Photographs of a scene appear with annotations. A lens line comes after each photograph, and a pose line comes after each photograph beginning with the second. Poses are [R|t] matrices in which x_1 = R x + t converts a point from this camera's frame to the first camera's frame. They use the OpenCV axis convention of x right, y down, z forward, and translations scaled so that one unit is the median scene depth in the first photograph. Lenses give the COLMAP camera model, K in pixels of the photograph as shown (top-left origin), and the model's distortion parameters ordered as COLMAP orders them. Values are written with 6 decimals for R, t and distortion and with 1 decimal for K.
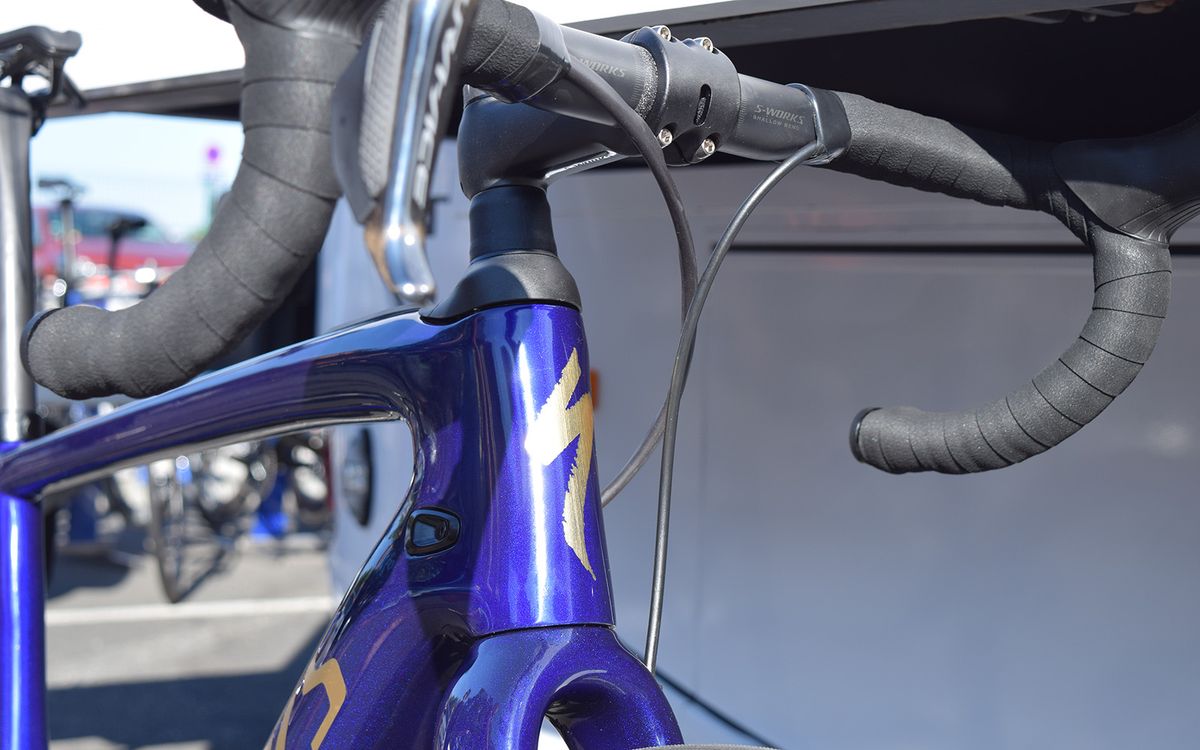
lens RADIAL K [[2075.7, 0, 600.6], [0, 2075.7, 375.5], [0, 0, 1]] dist [-0.061231, 0.000000]
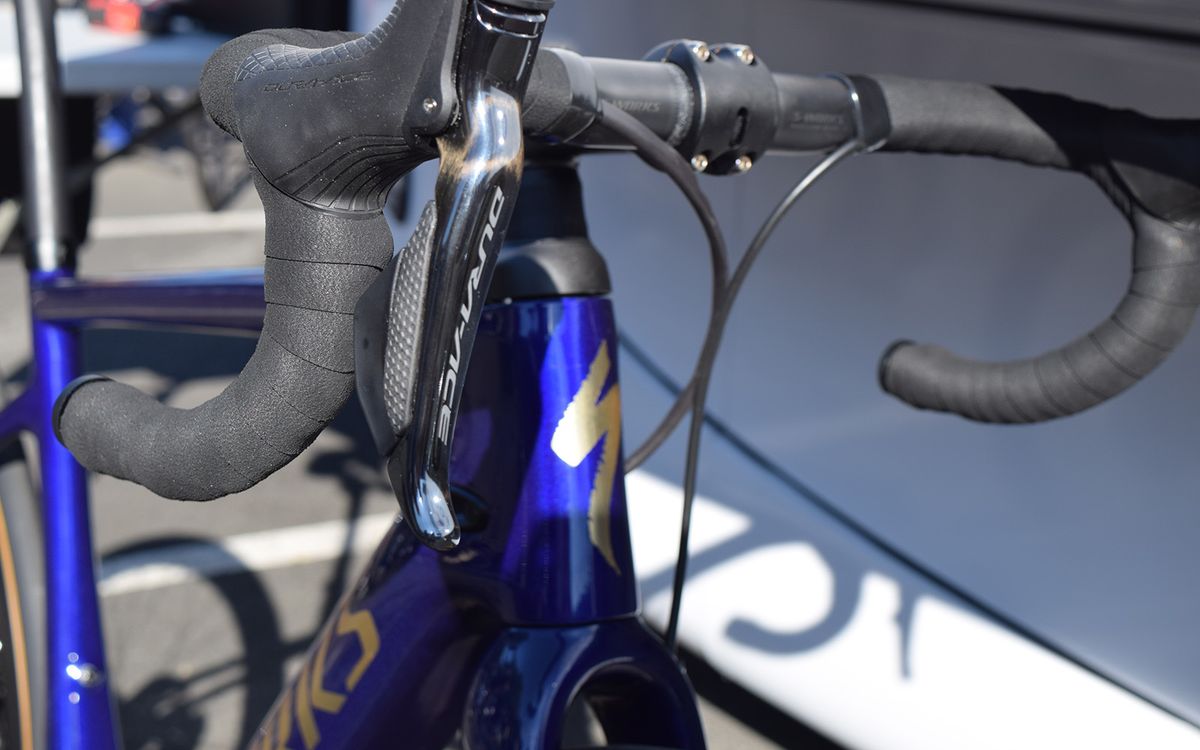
lens RADIAL K [[2075.7, 0, 599.0], [0, 2075.7, 375.7], [0, 0, 1]] dist [-0.061231, 0.000000]
pose [[0.999588, 0.023153, -0.016940, 0.002659], [-0.017950, 0.965372, 0.260258, -0.258708], [0.022379, -0.259847, 0.965390, 0.029439]]
